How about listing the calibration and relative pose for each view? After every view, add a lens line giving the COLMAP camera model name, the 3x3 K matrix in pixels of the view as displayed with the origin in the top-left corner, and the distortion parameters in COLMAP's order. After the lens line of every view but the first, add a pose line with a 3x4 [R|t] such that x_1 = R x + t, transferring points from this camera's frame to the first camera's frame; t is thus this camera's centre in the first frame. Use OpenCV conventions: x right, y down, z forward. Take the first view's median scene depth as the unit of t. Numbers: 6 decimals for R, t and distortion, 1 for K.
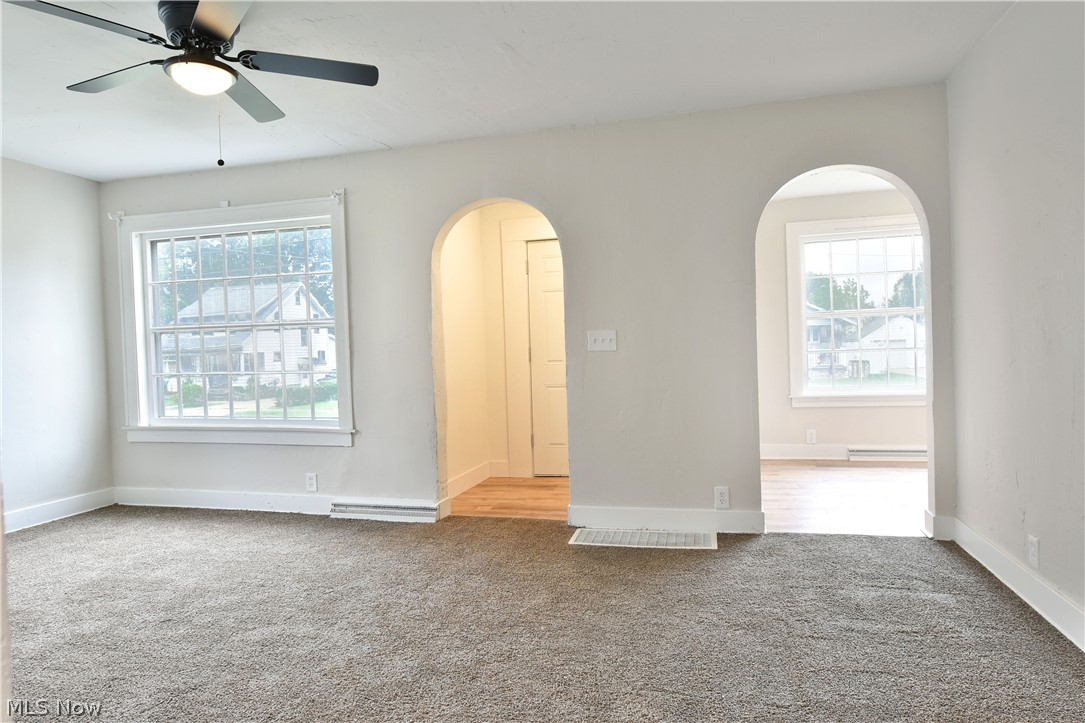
lens RADIAL K [[661.0, 0, 539.7], [0, 661.0, 358.4], [0, 0, 1]] dist [-0.011665, -0.002851]
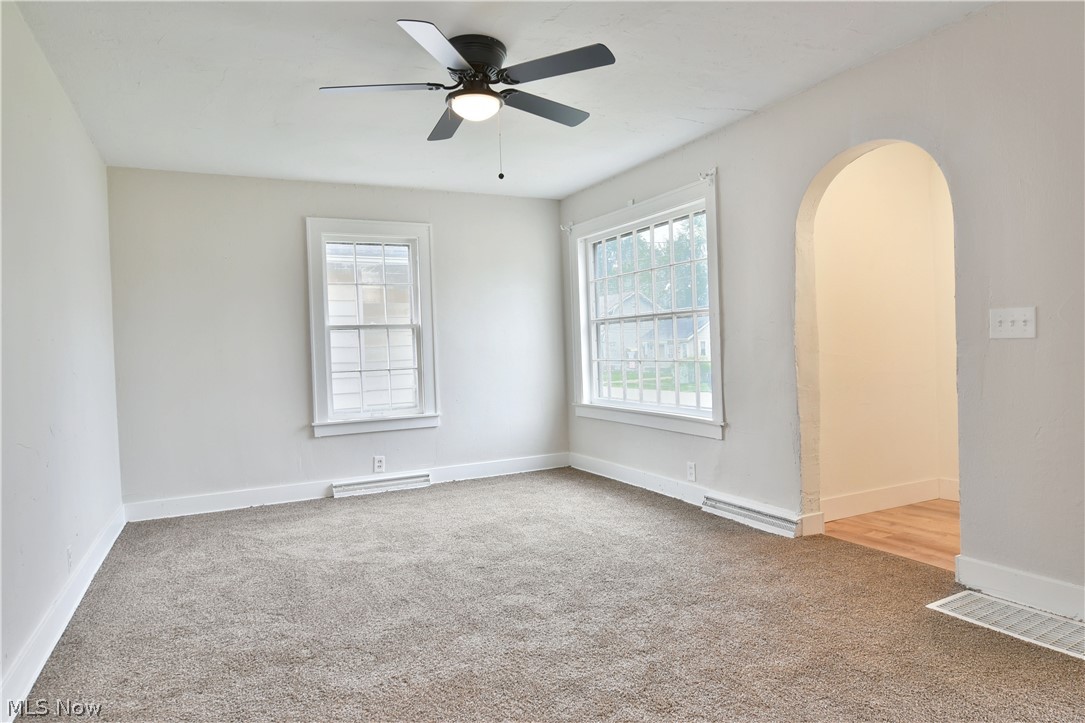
lens RADIAL K [[661.0, 0, 541.4], [0, 661.0, 359.6], [0, 0, 1]] dist [-0.011665, -0.002851]
pose [[0.663036, 0.018345, -0.748363, 0.261098], [0.003578, 0.999611, 0.027674, -0.009285], [0.748579, -0.021027, 0.662712, 0.187978]]
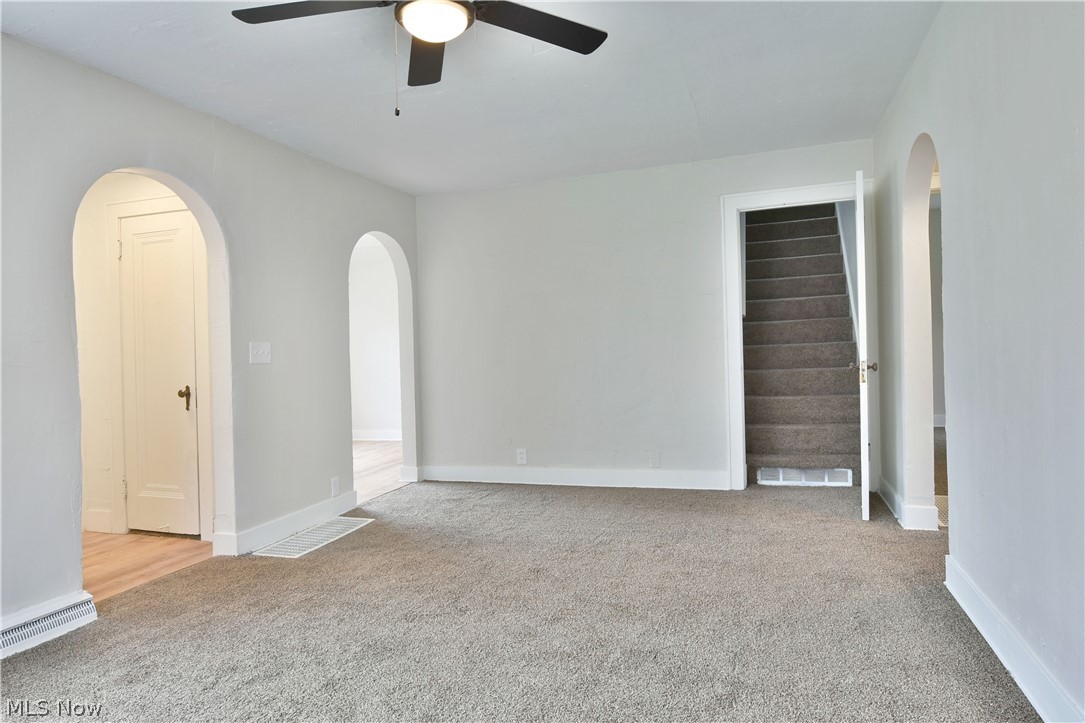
lens RADIAL K [[661.0, 0, 542.9], [0, 661.0, 354.4], [0, 0, 1]] dist [-0.011665, -0.002851]
pose [[0.042653, 0.027362, 0.998715, -0.812273], [0.047342, 0.998447, -0.029376, 0.022094], [-0.997968, 0.048534, 0.041291, 0.508294]]
